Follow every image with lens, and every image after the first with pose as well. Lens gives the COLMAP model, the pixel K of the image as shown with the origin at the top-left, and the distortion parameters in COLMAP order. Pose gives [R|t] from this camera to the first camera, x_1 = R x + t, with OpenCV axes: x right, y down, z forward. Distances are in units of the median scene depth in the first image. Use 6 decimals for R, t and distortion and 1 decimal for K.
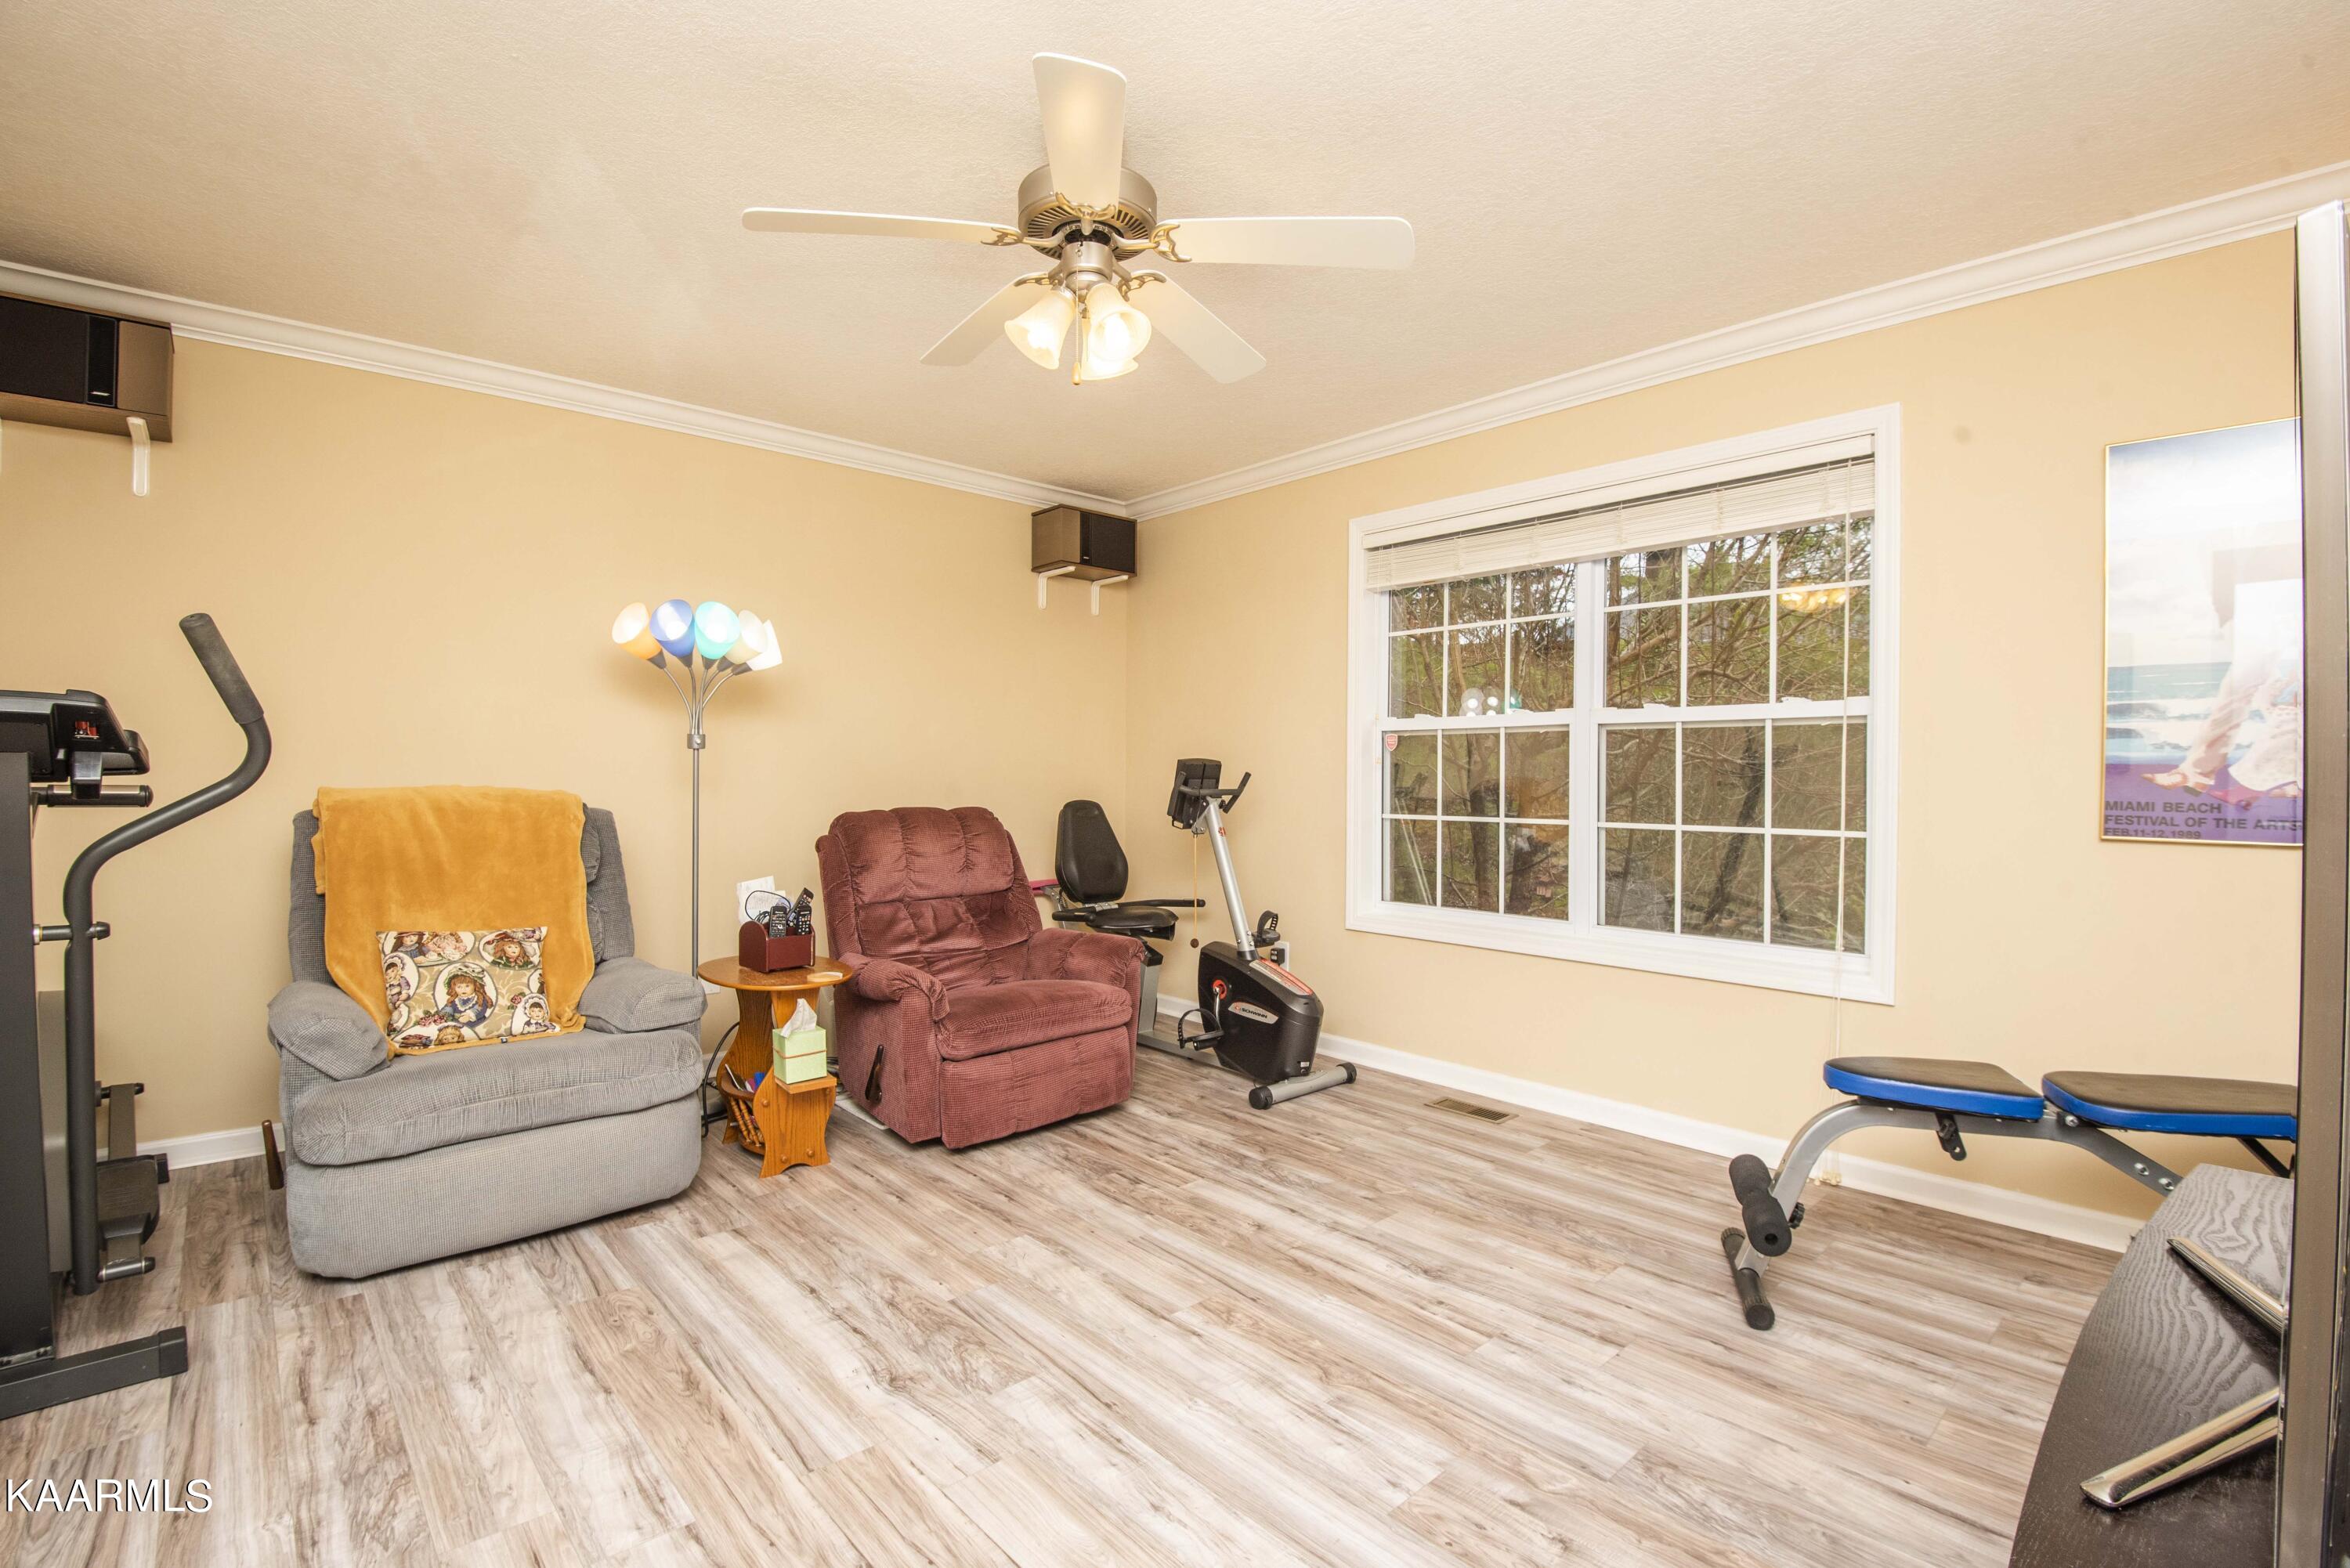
lens RADIAL K [[1070.4, 0, 1197.1], [0, 1070.4, 777.8], [0, 0, 1]] dist [-0.024504, -0.004595]
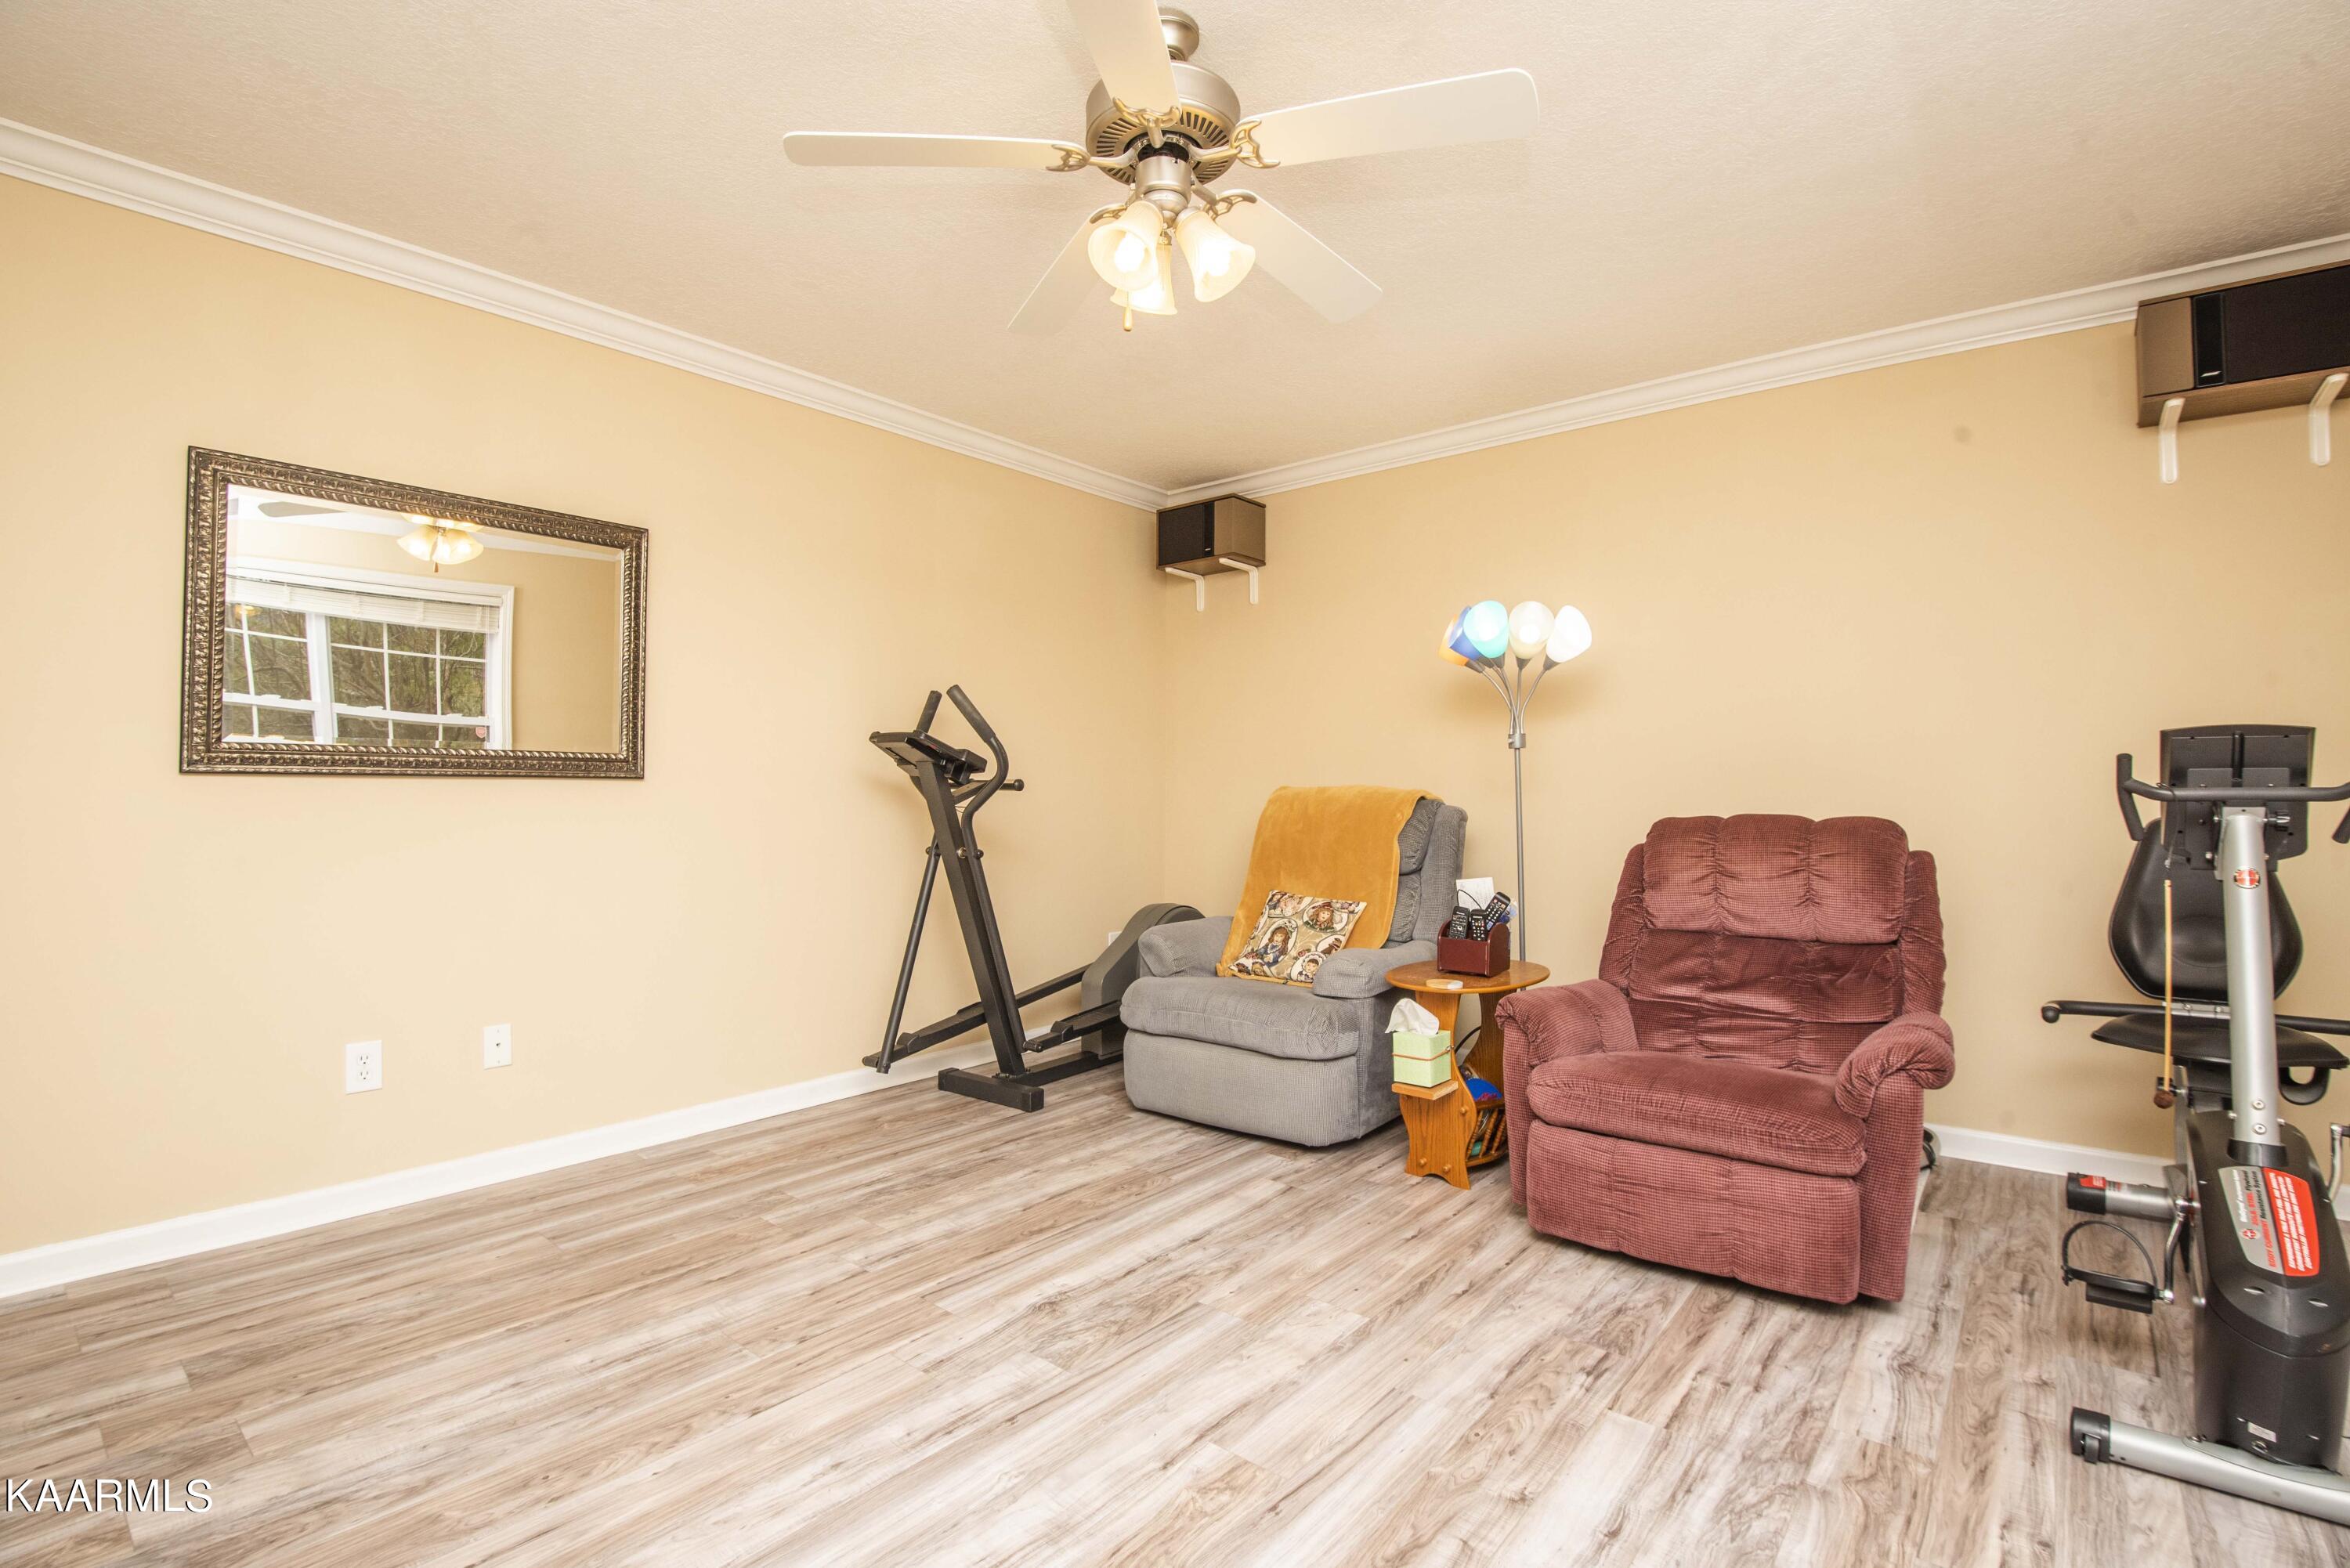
lens RADIAL K [[1070.4, 0, 1180.7], [0, 1070.4, 778.0], [0, 0, 1]] dist [-0.024504, -0.004595]
pose [[0.132873, -0.015906, -0.991005, 0.627615], [-0.006747, 0.999834, -0.016953, 0.025630], [0.991110, 0.008939, 0.132744, 0.727125]]
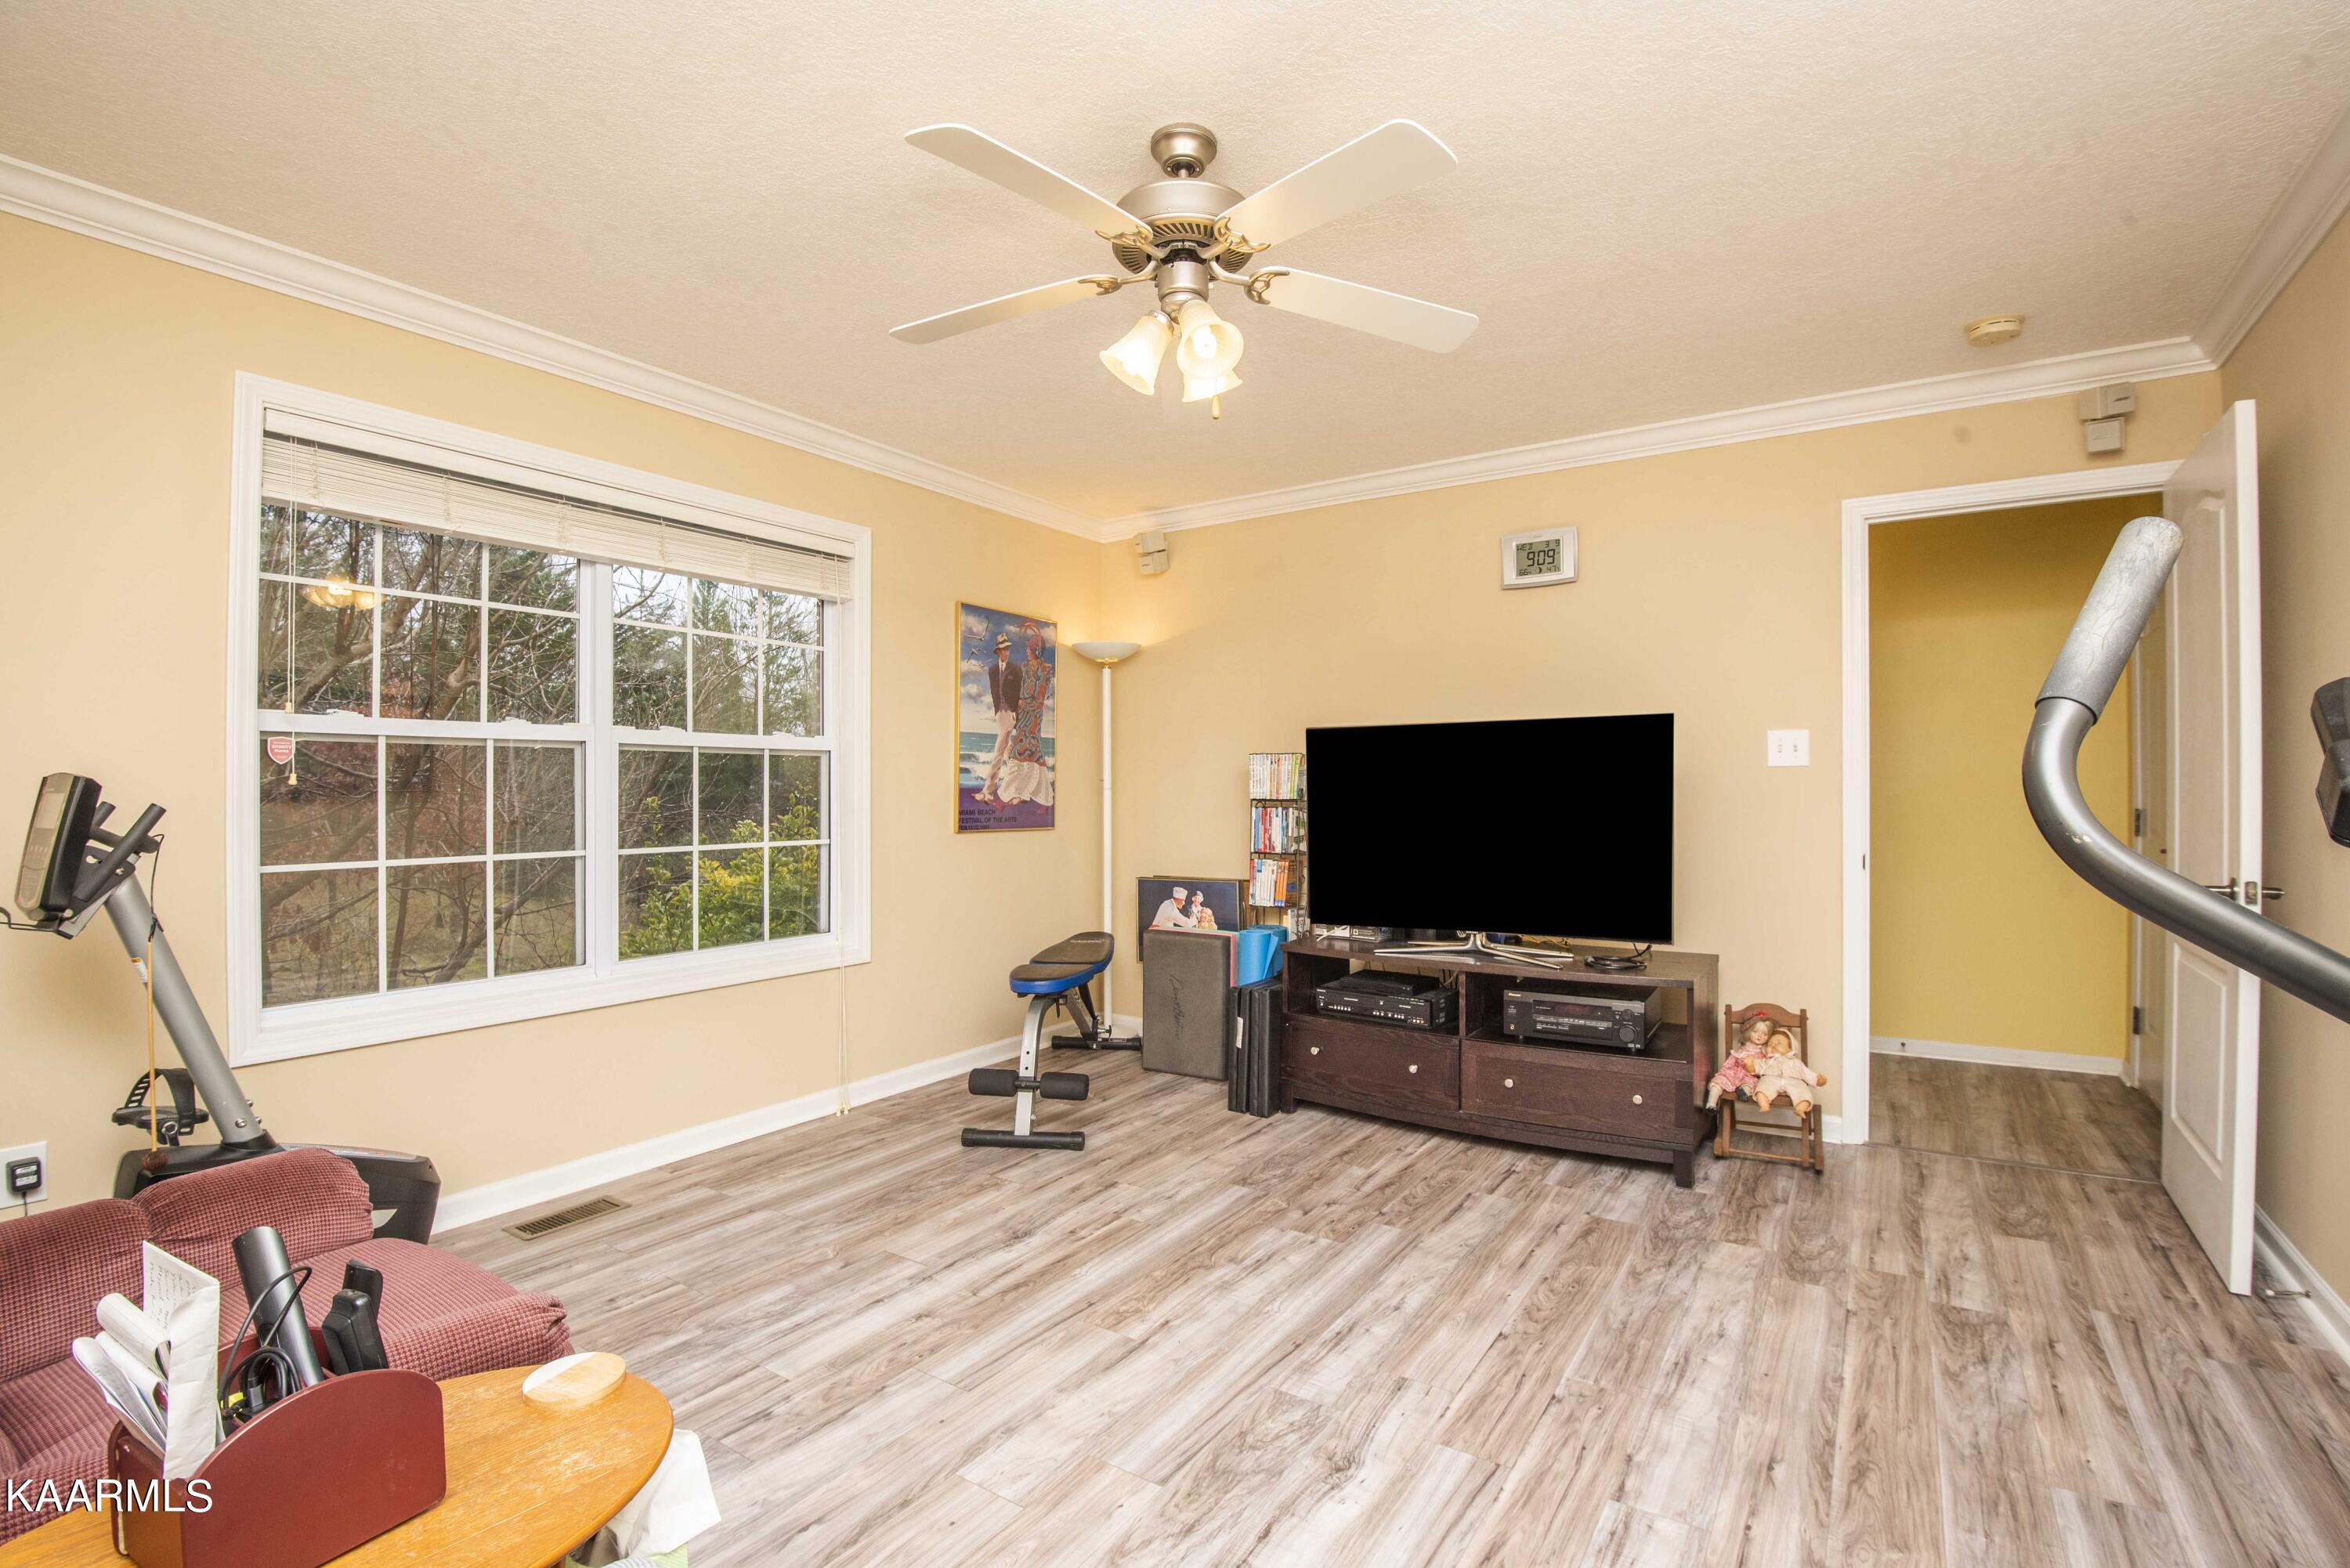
lens RADIAL K [[1070.4, 0, 1180.9], [0, 1070.4, 782.9], [0, 0, 1]] dist [-0.024504, -0.004595]
pose [[-0.241132, 0.000981, 0.970492, -0.846158], [0.004310, 0.999991, 0.000060, -0.019143], [-0.970483, 0.004197, -0.241134, 1.001032]]
